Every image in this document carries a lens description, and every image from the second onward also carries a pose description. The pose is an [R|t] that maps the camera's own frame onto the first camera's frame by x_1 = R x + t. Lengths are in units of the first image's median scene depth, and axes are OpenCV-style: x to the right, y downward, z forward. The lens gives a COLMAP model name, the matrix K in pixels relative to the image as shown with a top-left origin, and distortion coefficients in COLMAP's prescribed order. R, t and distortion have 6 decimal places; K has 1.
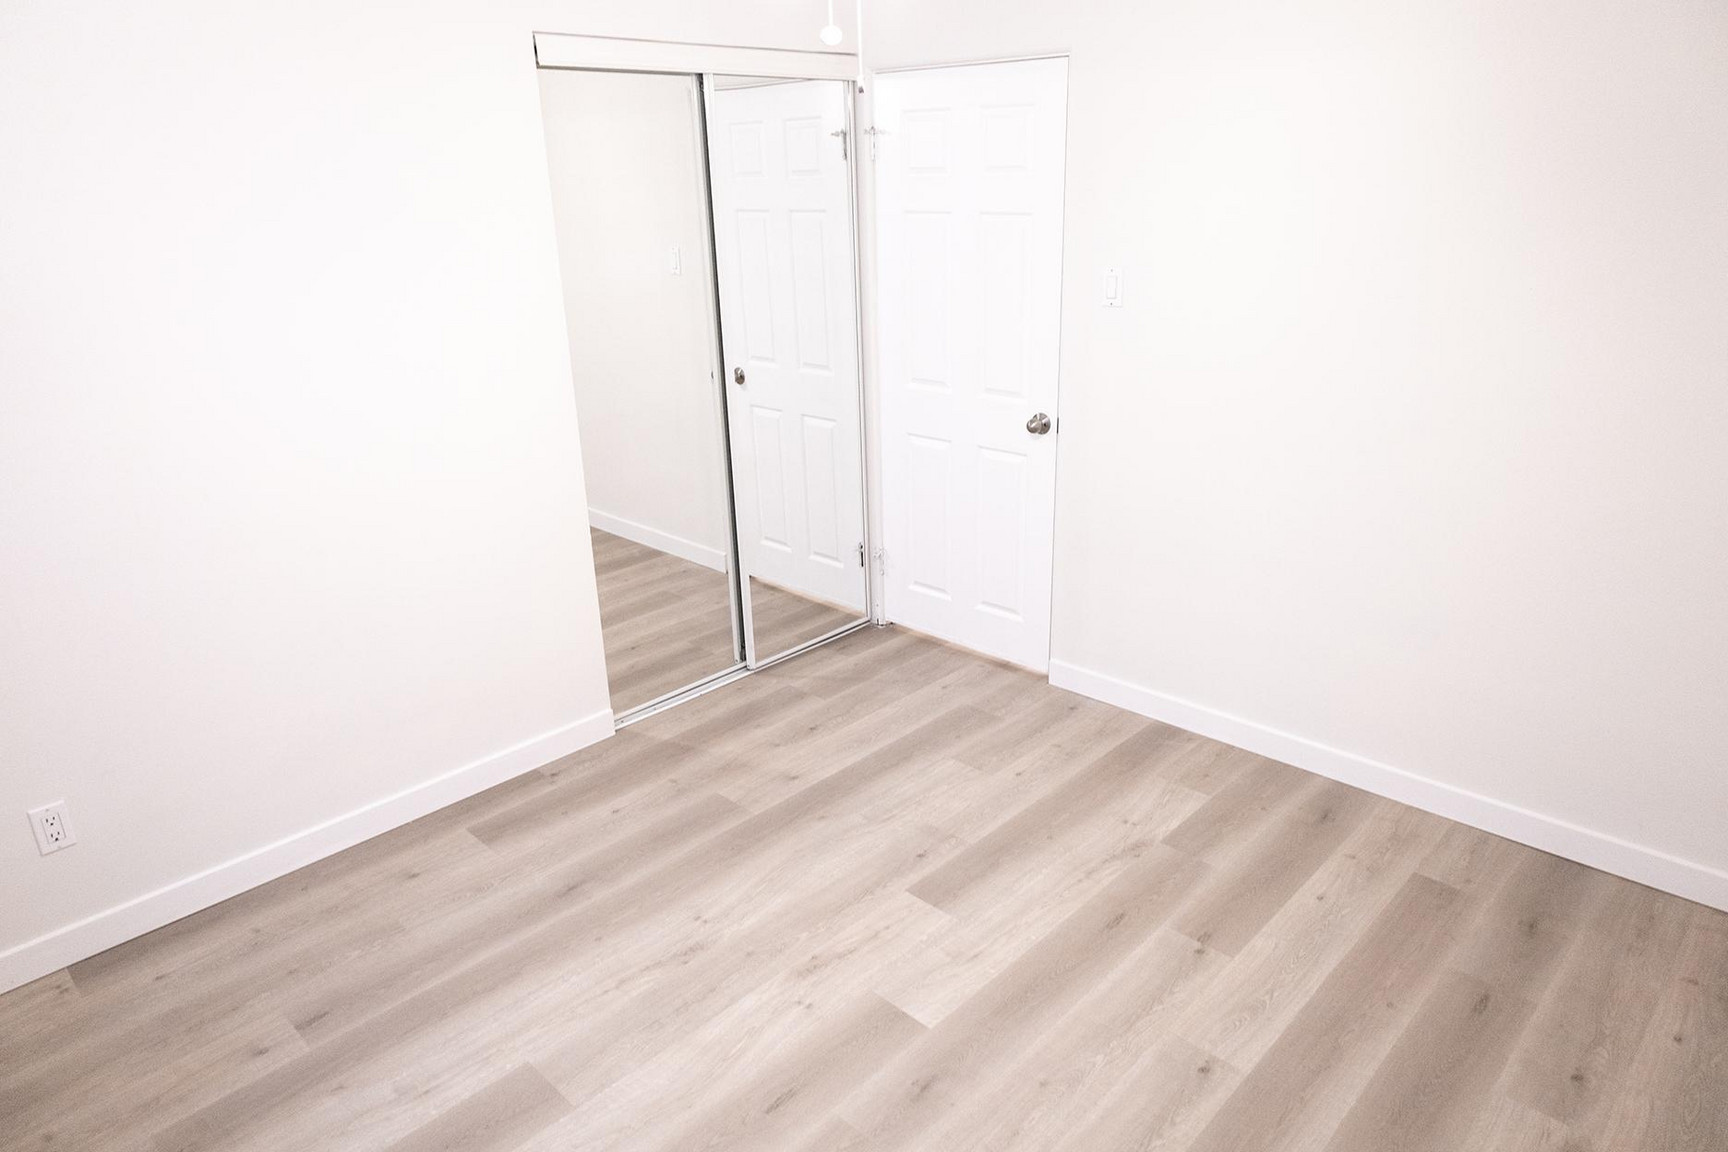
lens RADIAL K [[1110.6, 0, 869.6], [0, 1110.6, 577.5], [0, 0, 1]] dist [-0.009792, -0.001511]
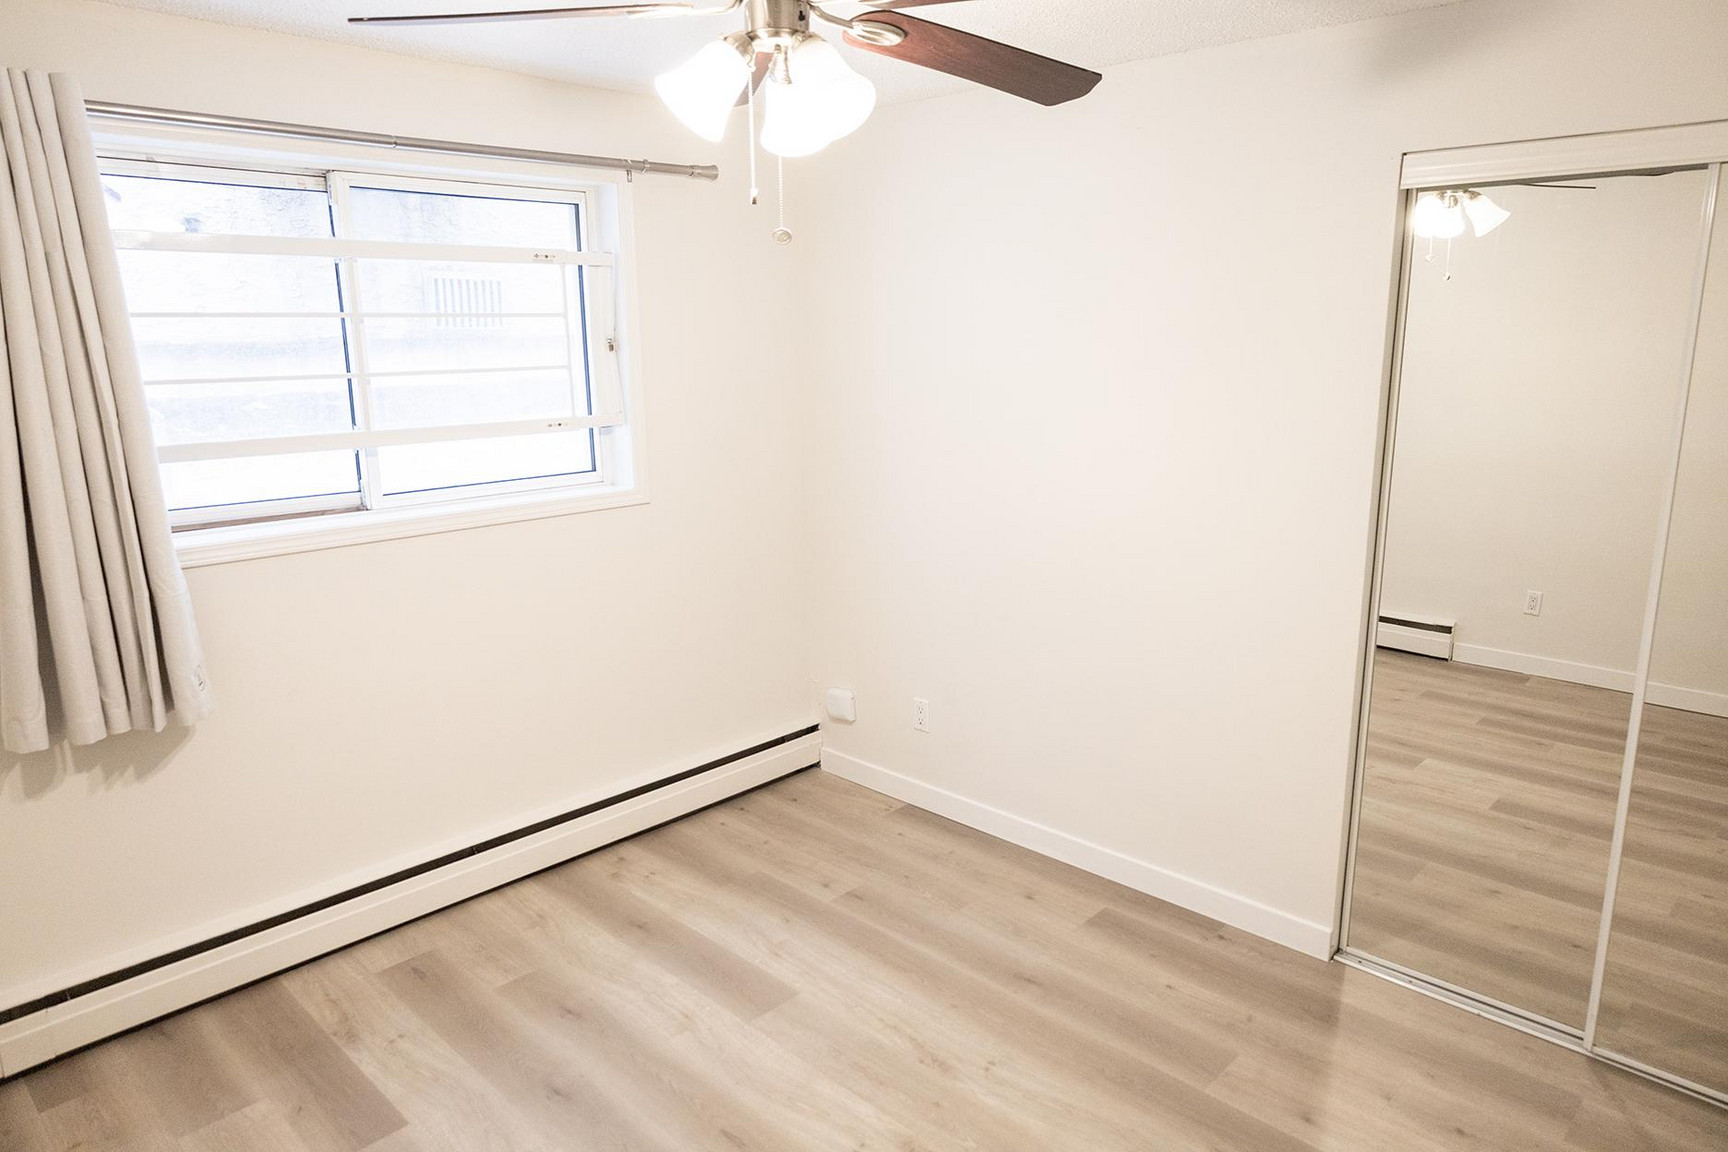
lens RADIAL K [[1110.6, 0, 869.6], [0, 1110.6, 577.5], [0, 0, 1]] dist [-0.009792, -0.001511]
pose [[-0.007555, 0.235802, -0.971772, 0.679796], [-0.335938, 0.914721, 0.224570, -0.256486], [0.941854, 0.328152, 0.072304, 0.700055]]
